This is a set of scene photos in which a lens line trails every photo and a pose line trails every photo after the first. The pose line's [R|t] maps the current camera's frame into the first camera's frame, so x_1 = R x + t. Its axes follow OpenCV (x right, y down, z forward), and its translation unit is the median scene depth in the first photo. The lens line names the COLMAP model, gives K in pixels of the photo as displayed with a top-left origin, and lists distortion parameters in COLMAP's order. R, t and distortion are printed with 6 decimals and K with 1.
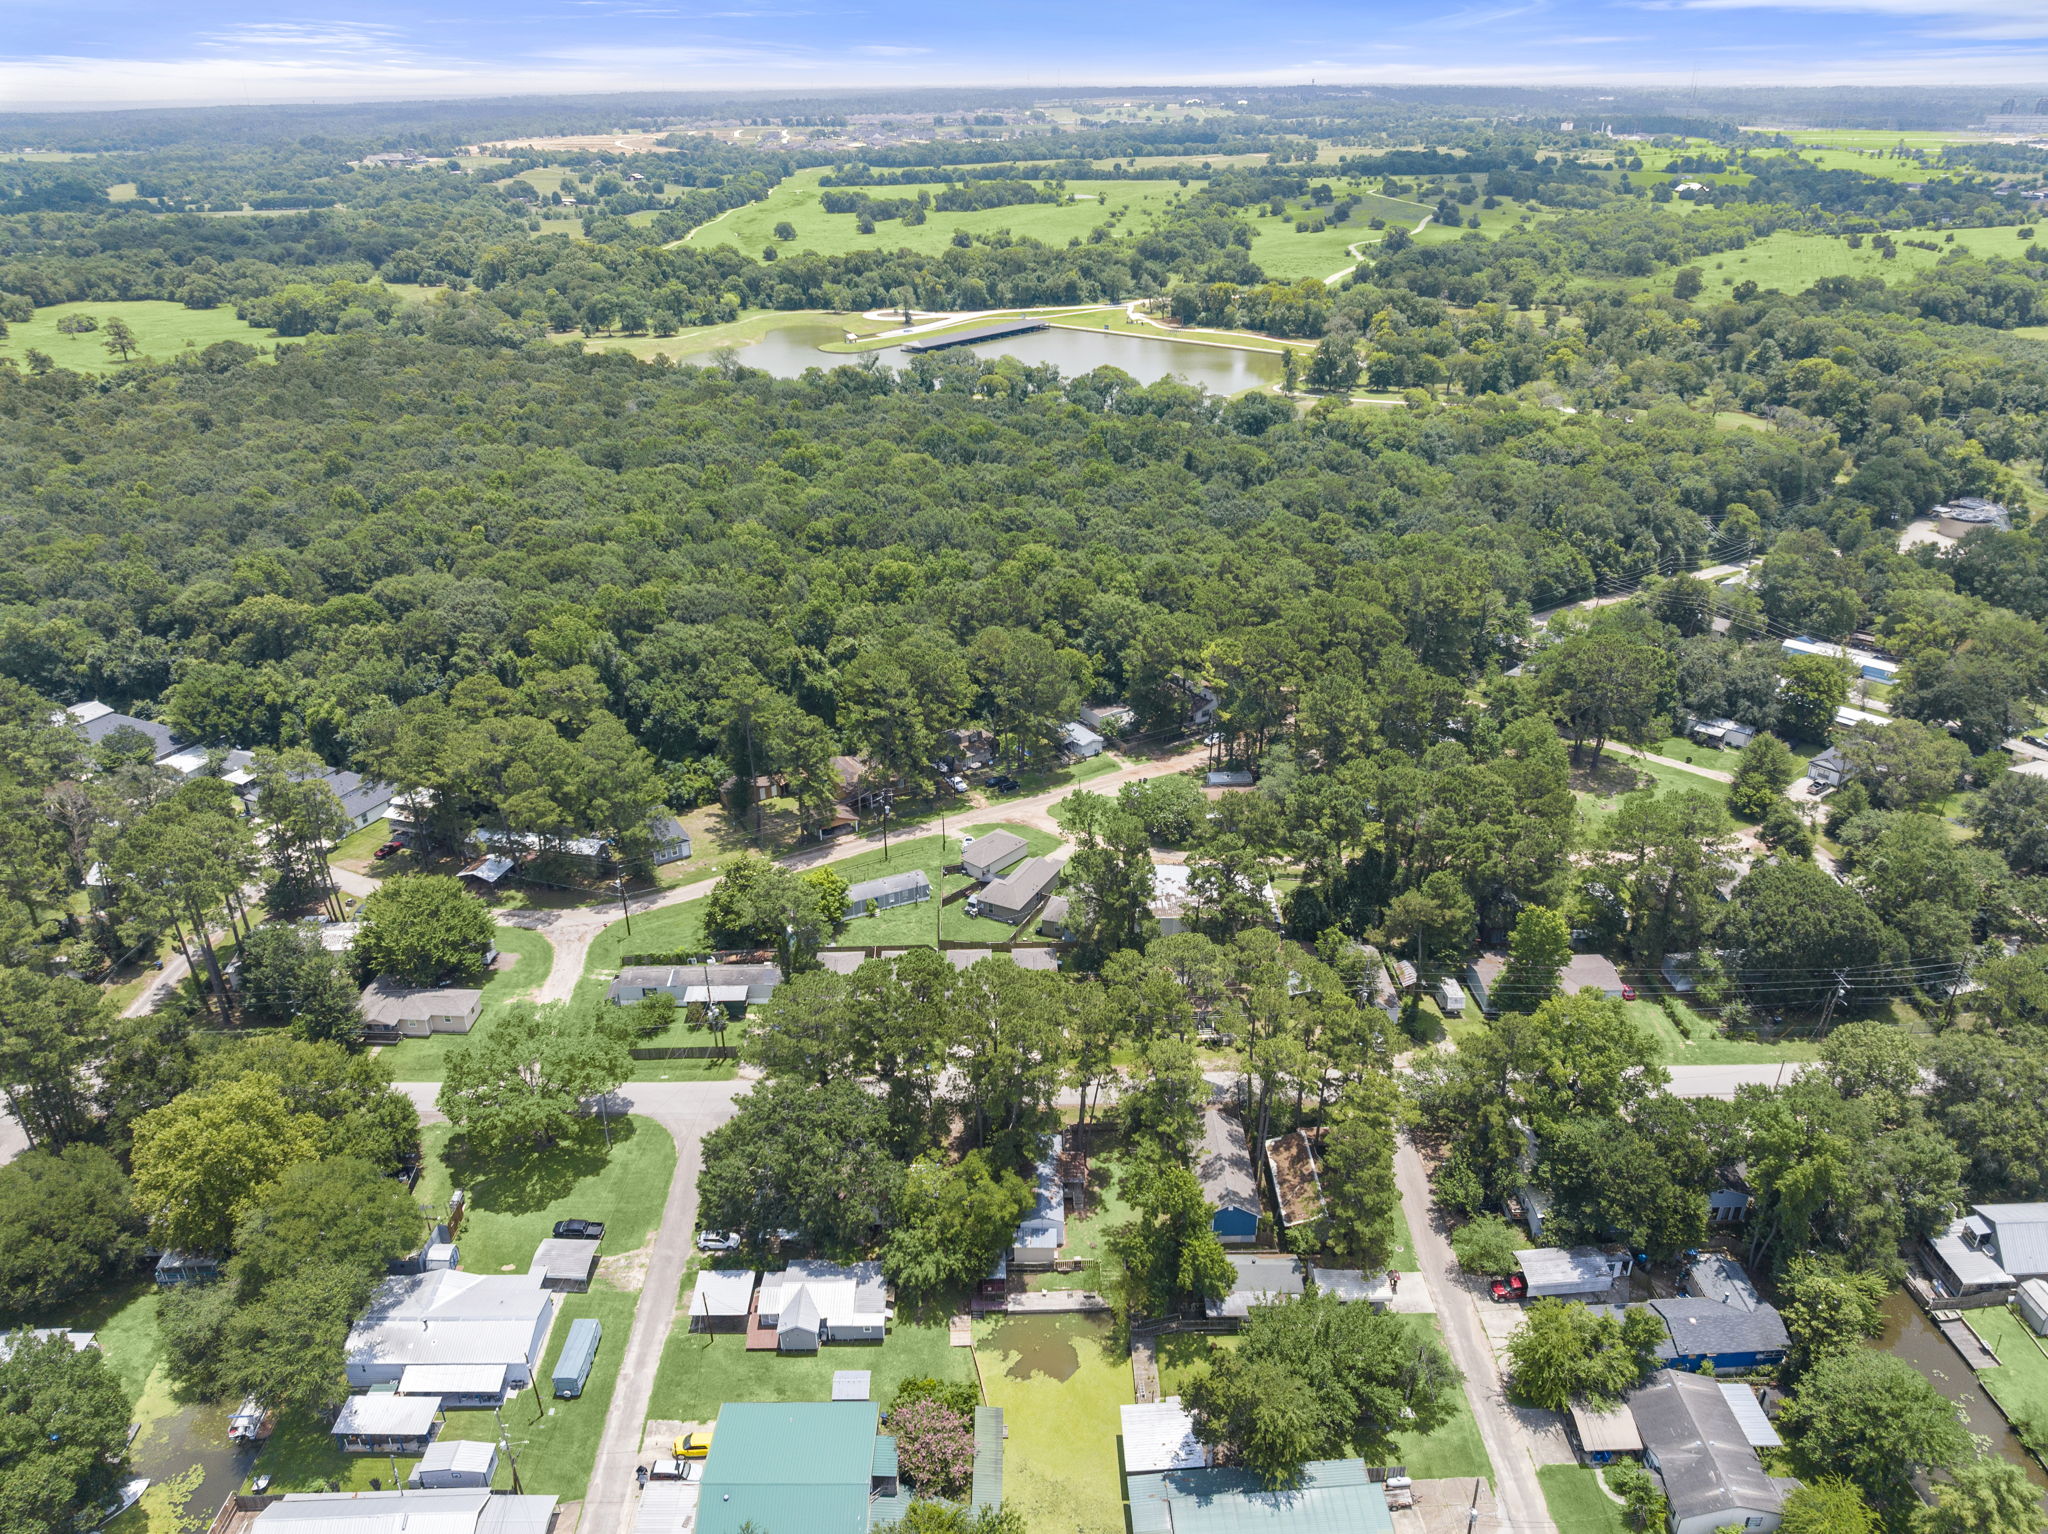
lens RADIAL K [[1423.2, 0, 1019.9], [0, 1423.2, 767.1], [0, 0, 1]] dist [-0.043894, 0.008828]
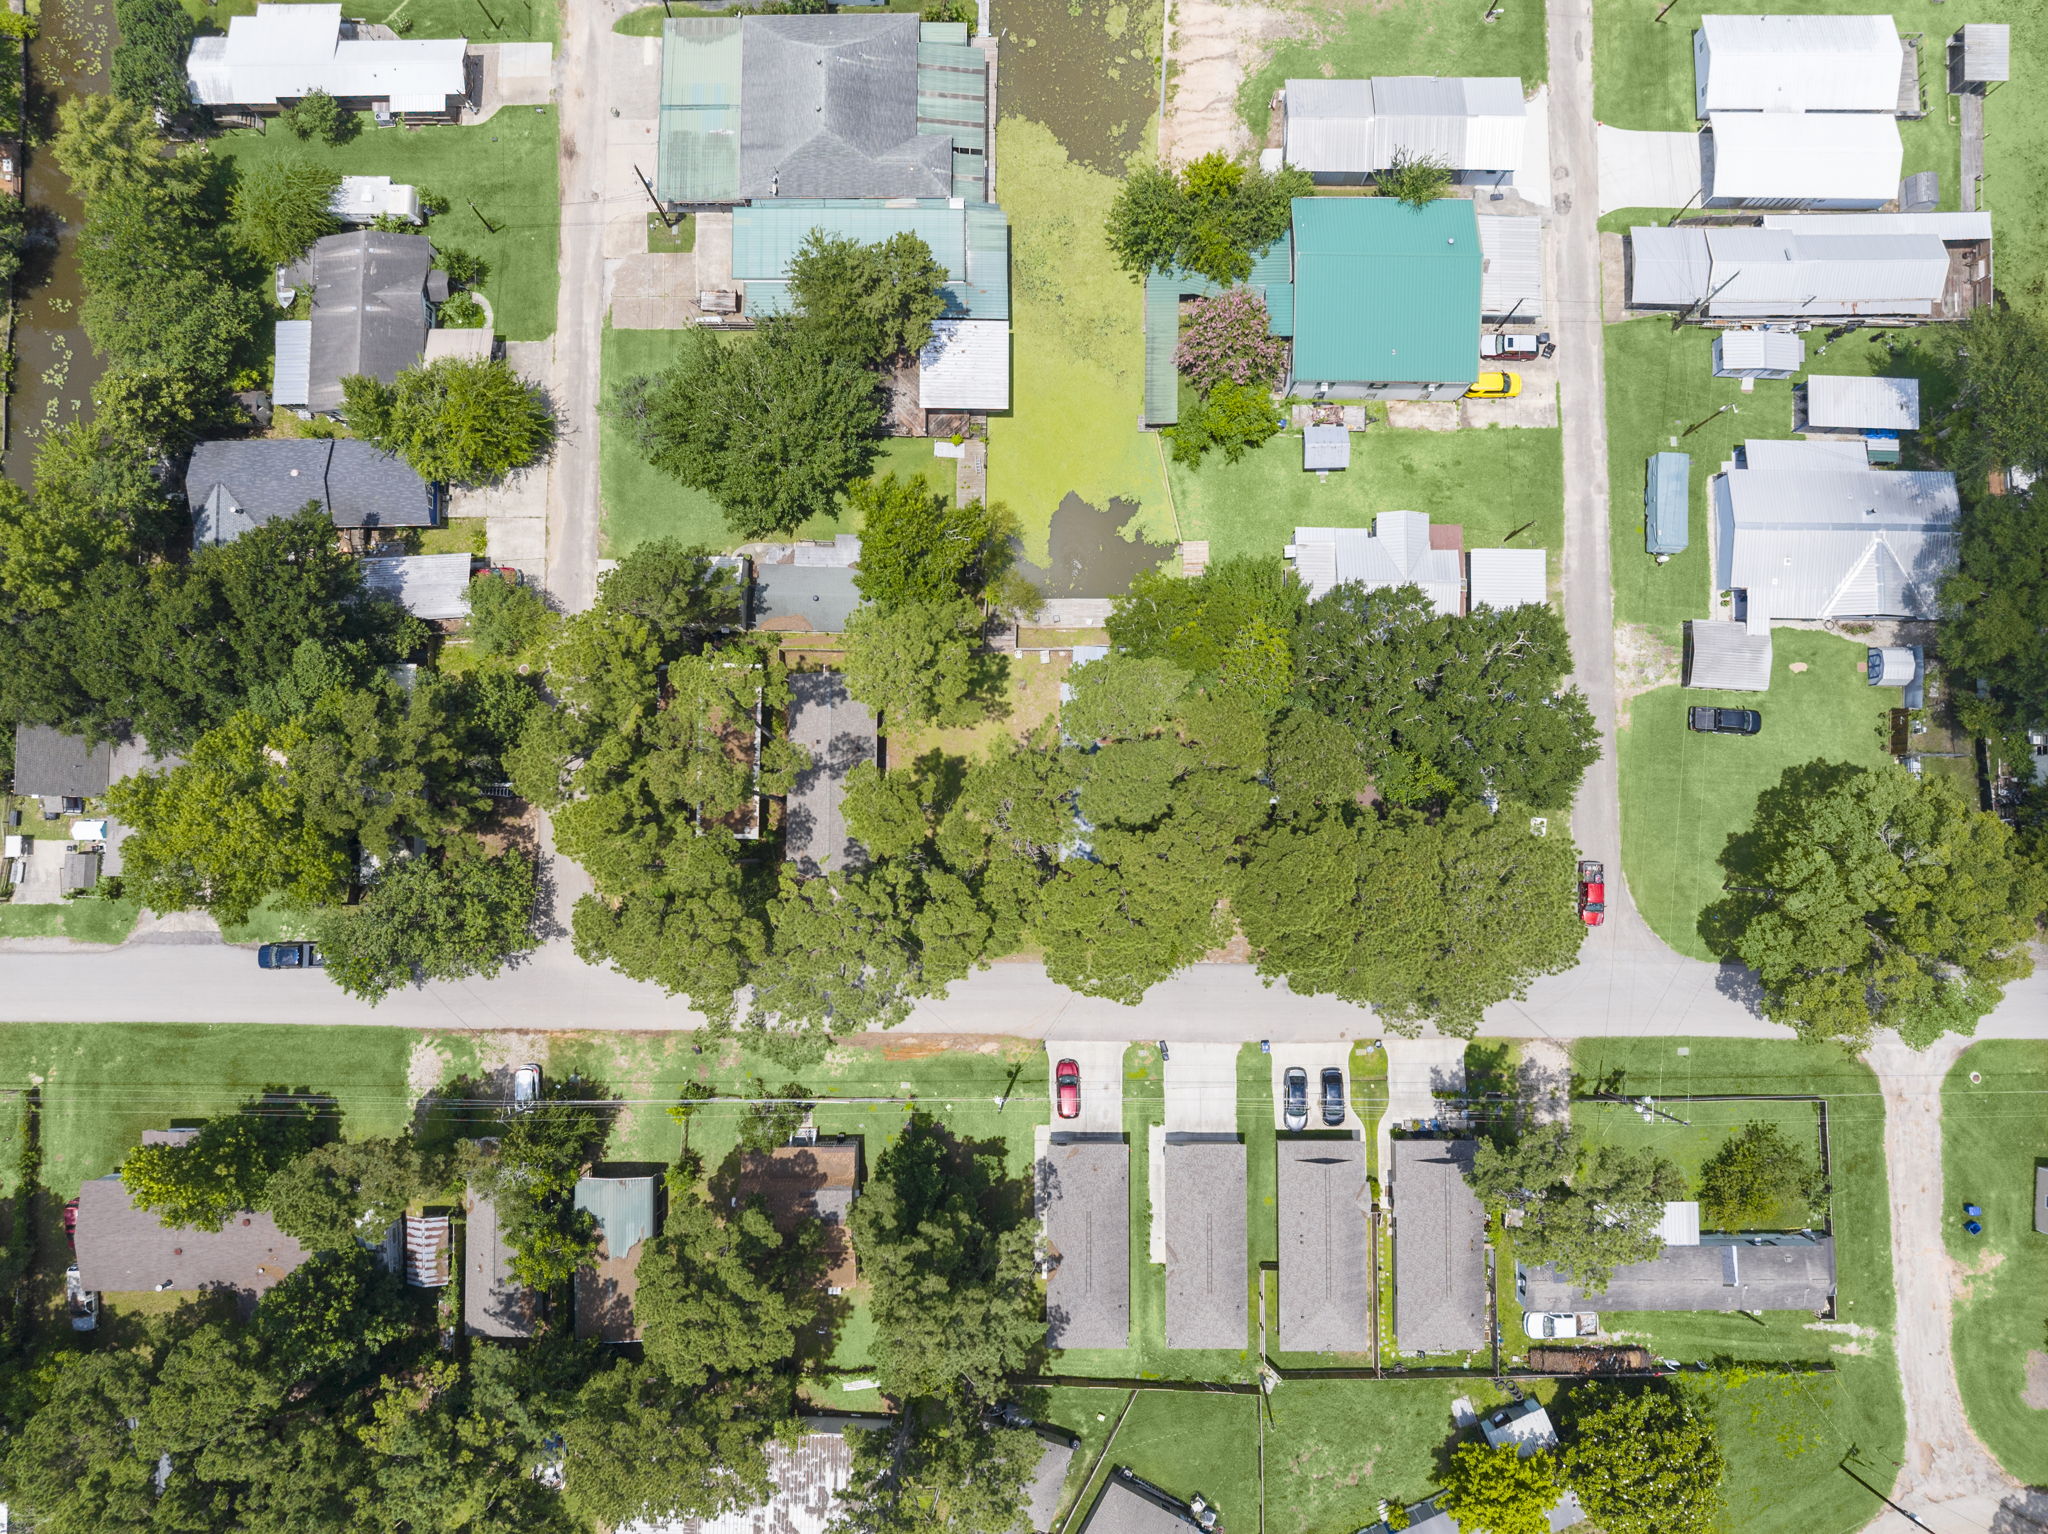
lens RADIAL K [[1423.2, 0, 1027.3], [0, 1423.2, 752.6], [0, 0, 1]] dist [-0.043894, 0.008828]
pose [[-0.999538, -0.019843, 0.023040, 0.018052], [0.028904, -0.384749, 0.922569, -0.213285], [-0.009442, 0.922808, 0.385145, 0.438734]]
